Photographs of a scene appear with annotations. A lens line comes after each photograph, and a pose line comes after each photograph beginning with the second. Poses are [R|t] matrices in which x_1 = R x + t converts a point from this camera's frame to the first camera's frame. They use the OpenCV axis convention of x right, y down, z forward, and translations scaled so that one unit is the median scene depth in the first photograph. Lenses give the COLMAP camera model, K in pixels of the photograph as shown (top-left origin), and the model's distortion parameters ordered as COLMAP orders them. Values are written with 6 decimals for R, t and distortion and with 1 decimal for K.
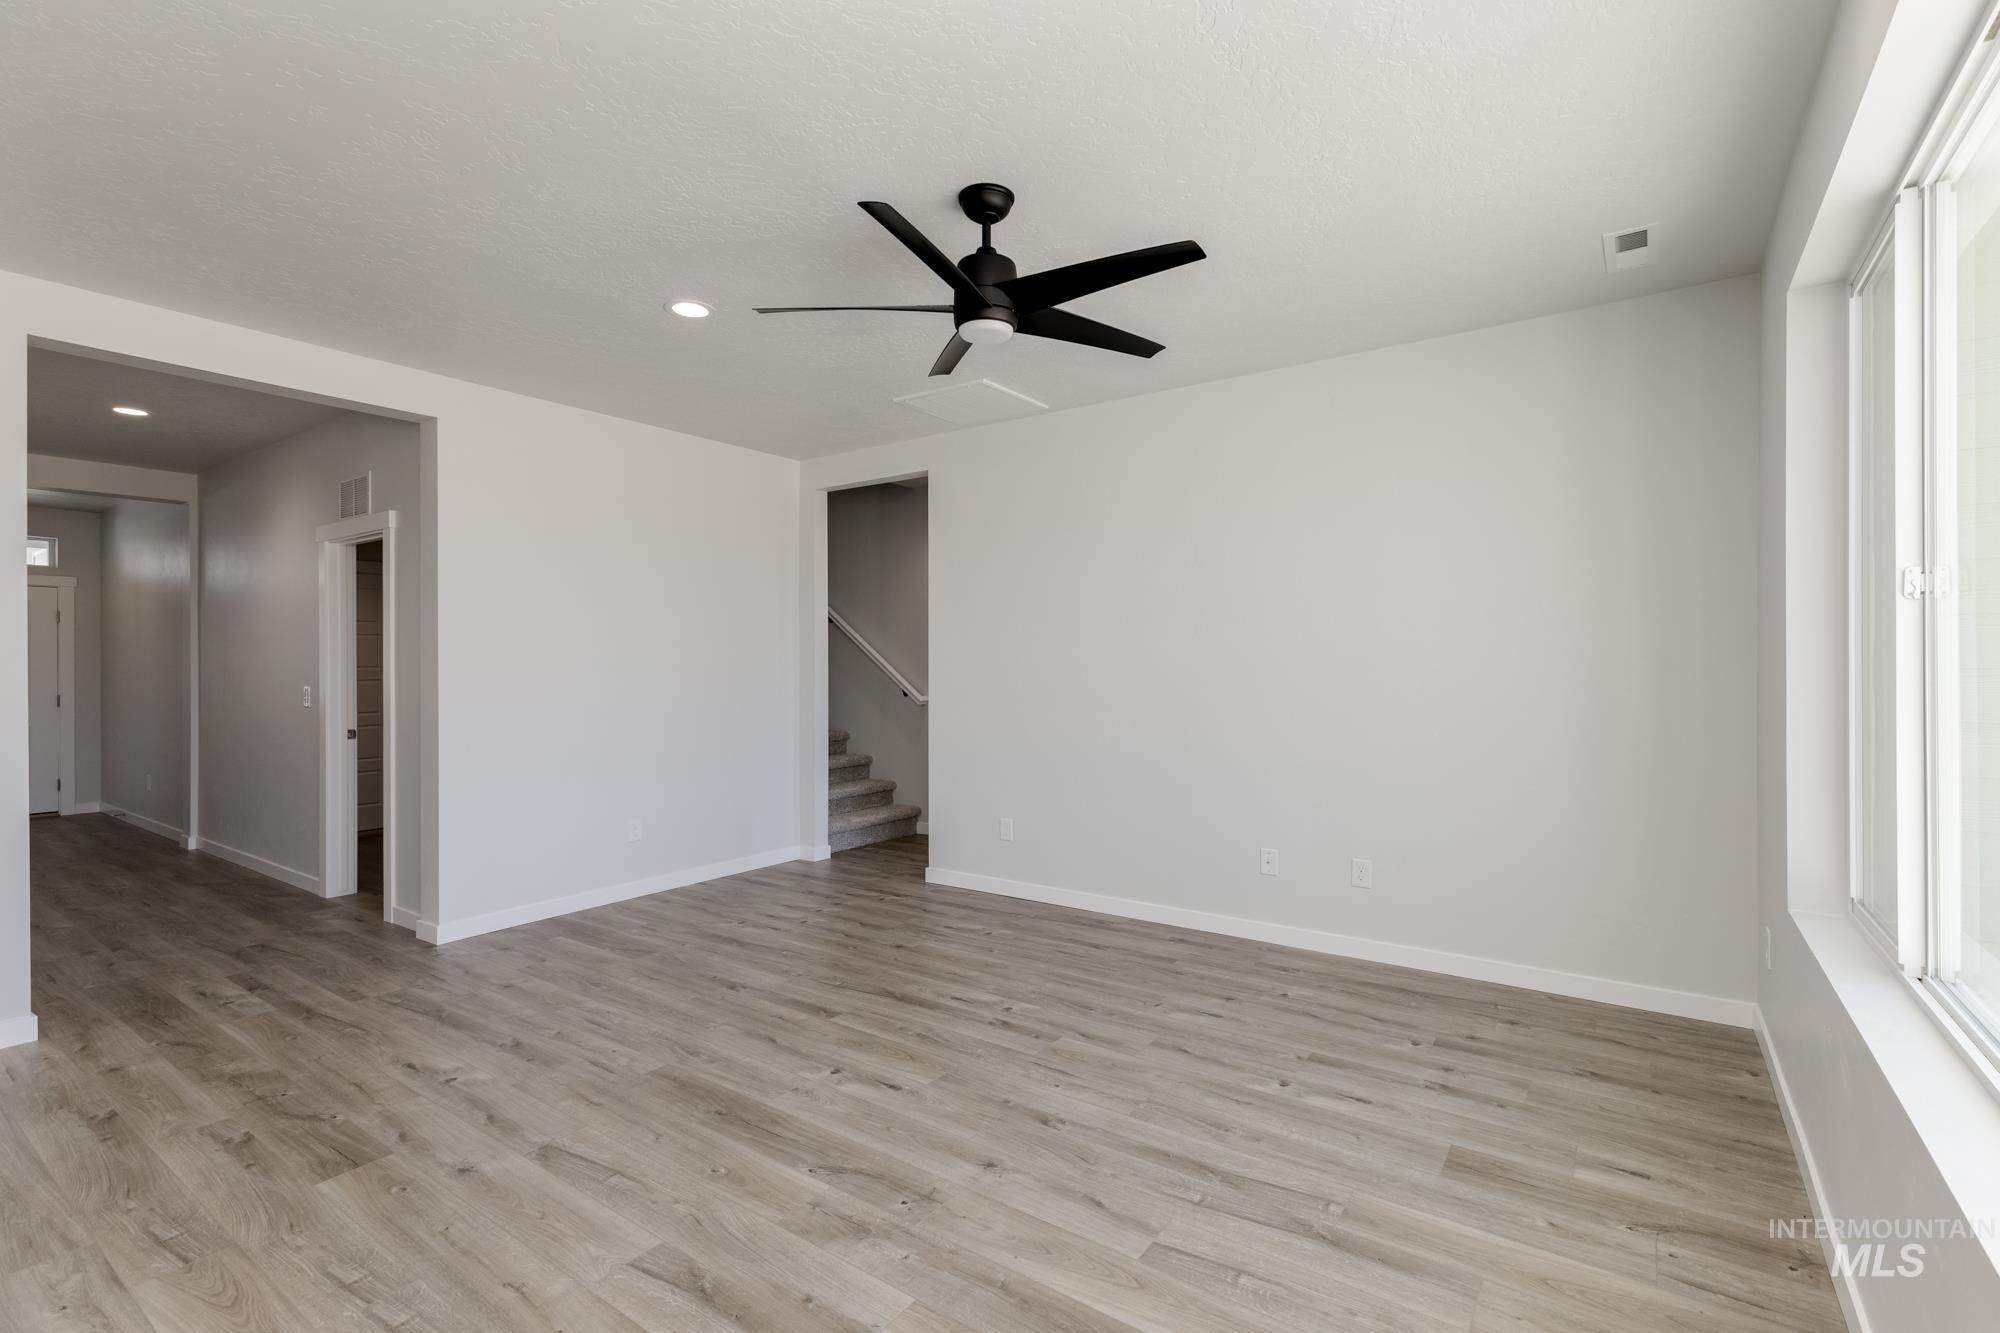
lens RADIAL K [[893.4, 0, 1000.0], [0, 893.4, 666.5], [0, 0, 1]] dist [0.003878, 0.000336]
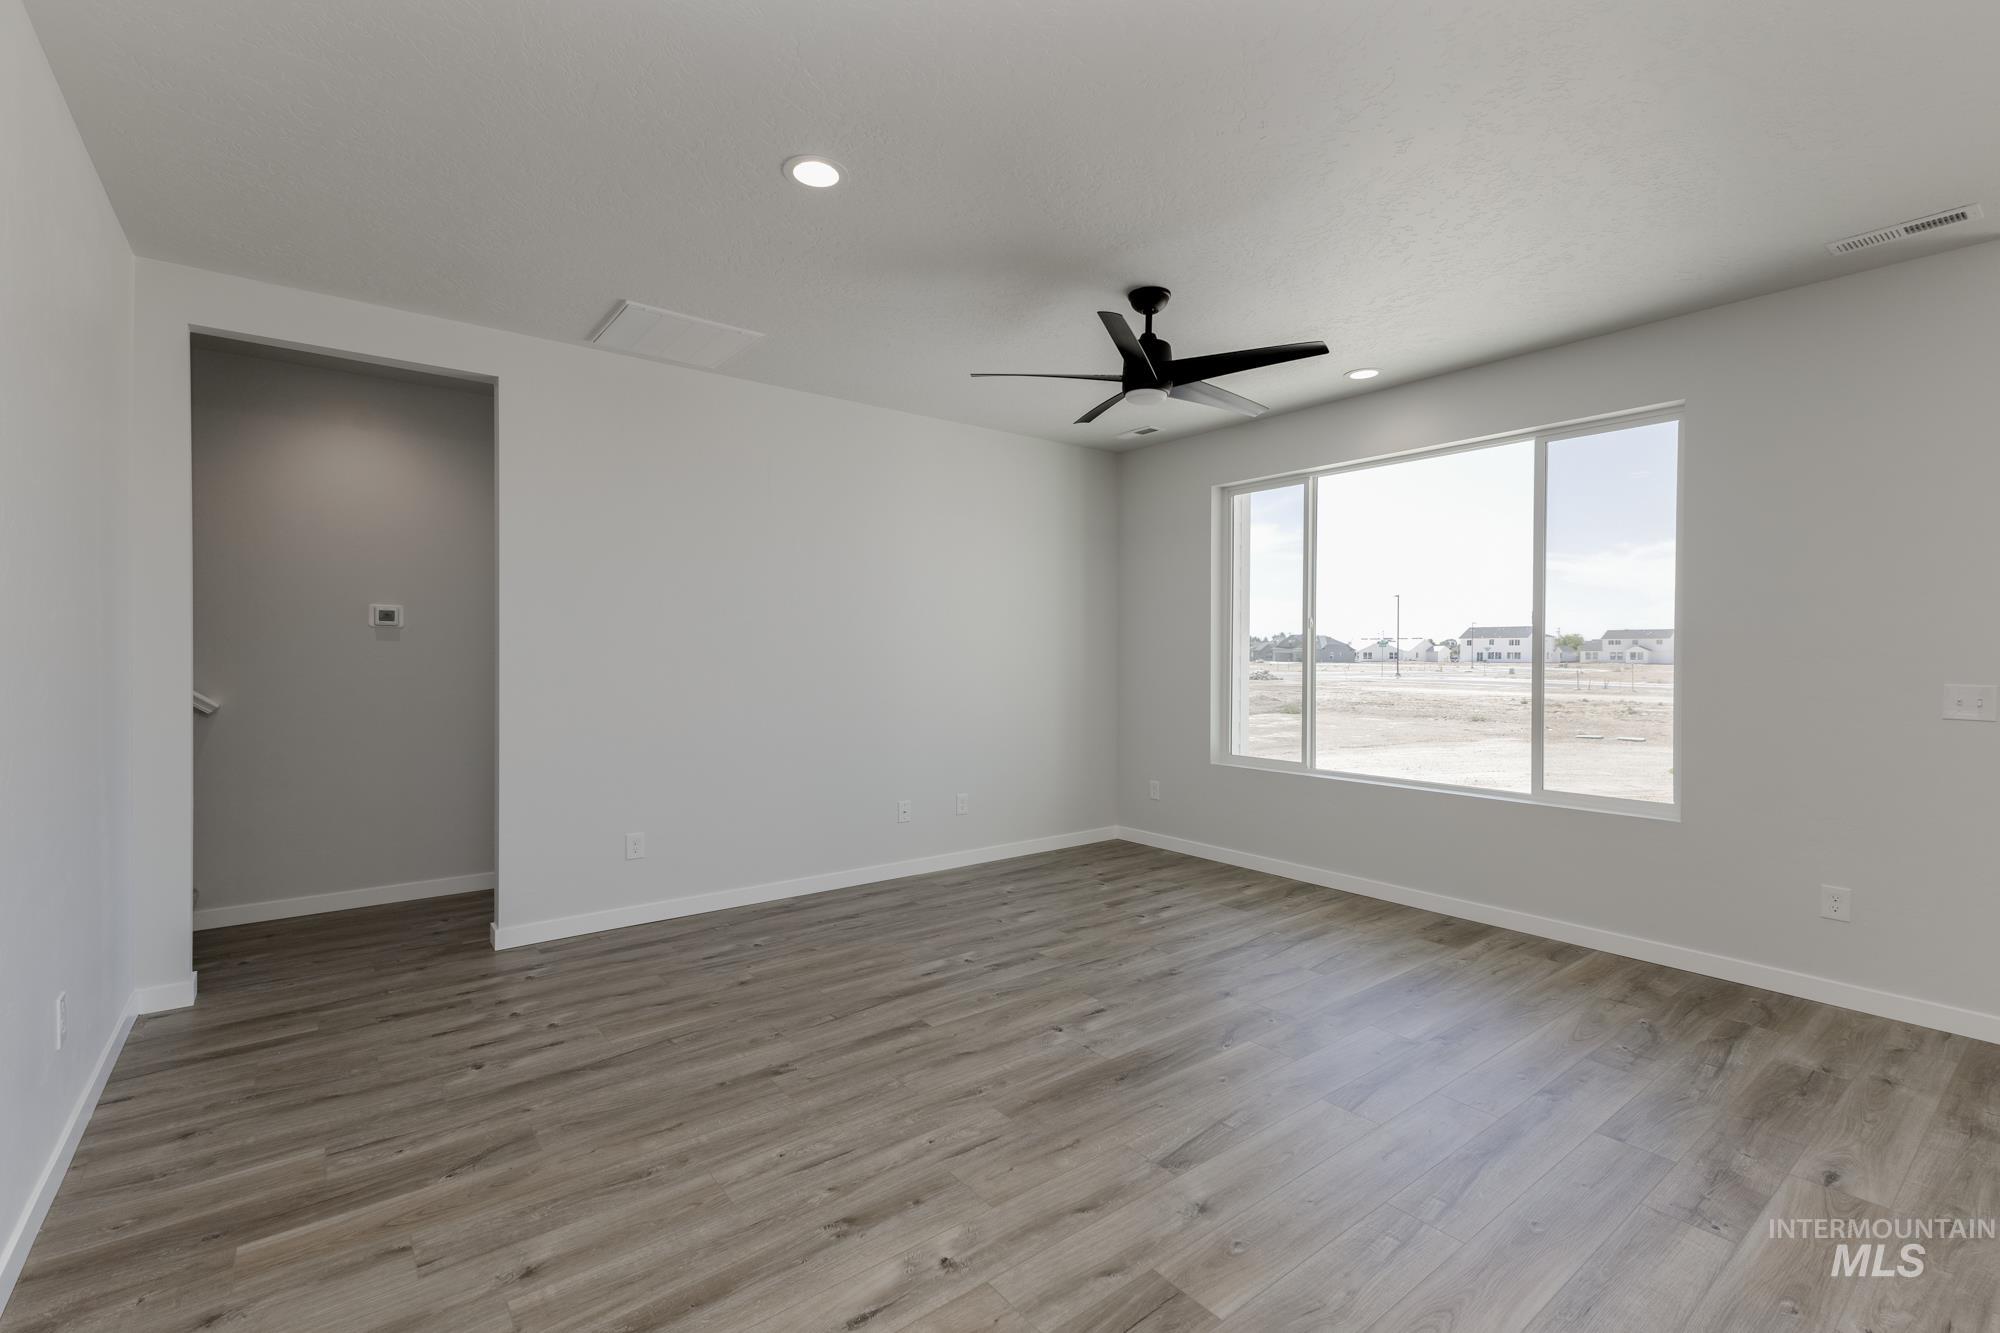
lens RADIAL K [[876.0, 0, 1068.4], [0, 876.0, 661.6], [0, 0, 1]] dist [0.002455, -0.000076]
pose [[0.259885, -0.005746, 0.965622, -0.969175], [-0.003907, 0.999968, 0.007002, 0.012673], [-0.965632, -0.005593, 0.259854, 0.600785]]
